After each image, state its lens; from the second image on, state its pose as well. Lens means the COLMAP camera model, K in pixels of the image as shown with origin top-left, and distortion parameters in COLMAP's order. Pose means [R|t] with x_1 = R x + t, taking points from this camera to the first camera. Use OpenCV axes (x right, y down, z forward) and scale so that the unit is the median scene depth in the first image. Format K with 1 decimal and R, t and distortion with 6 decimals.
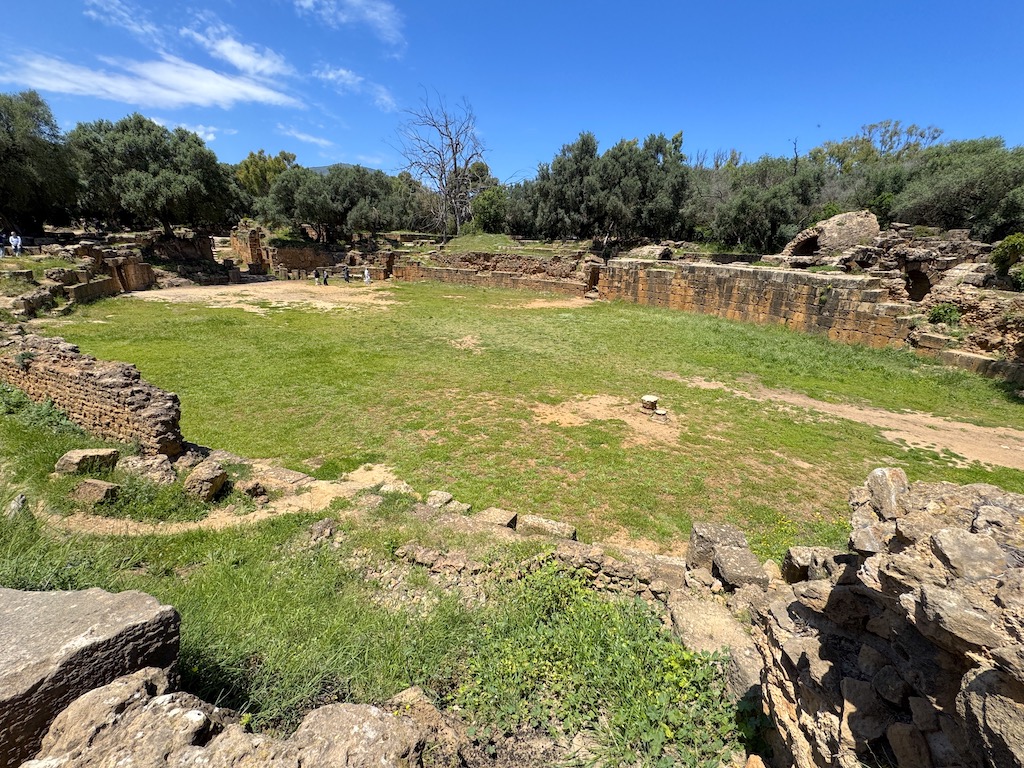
lens RADIAL K [[453.4, 0, 507.8], [0, 453.4, 376.4], [0, 0, 1]] dist [0.004185, 0.000483]
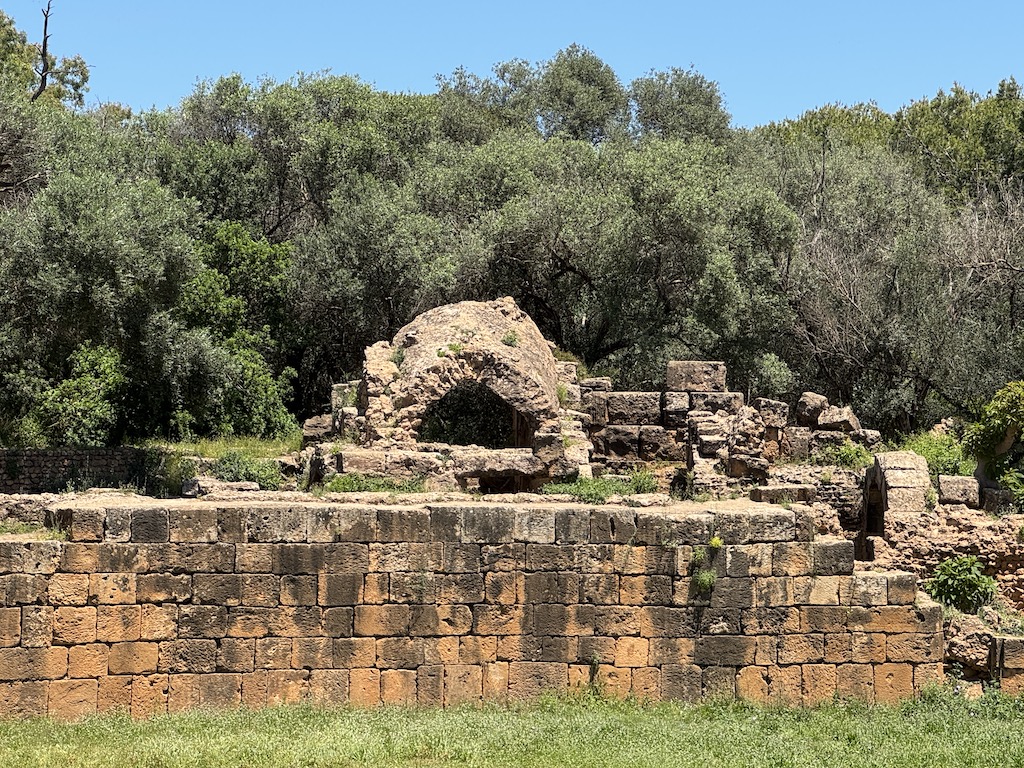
lens RADIAL K [[2987.7, 0, 511.9], [0, 2987.7, 384.4], [0, 0, 1]] dist [0.010758, 0.000000]
pose [[0.190074, -0.018714, 0.981591, -0.766187], [0.277353, 0.960116, -0.035402, -0.152903], [-0.941779, 0.278976, 0.187683, 0.408984]]
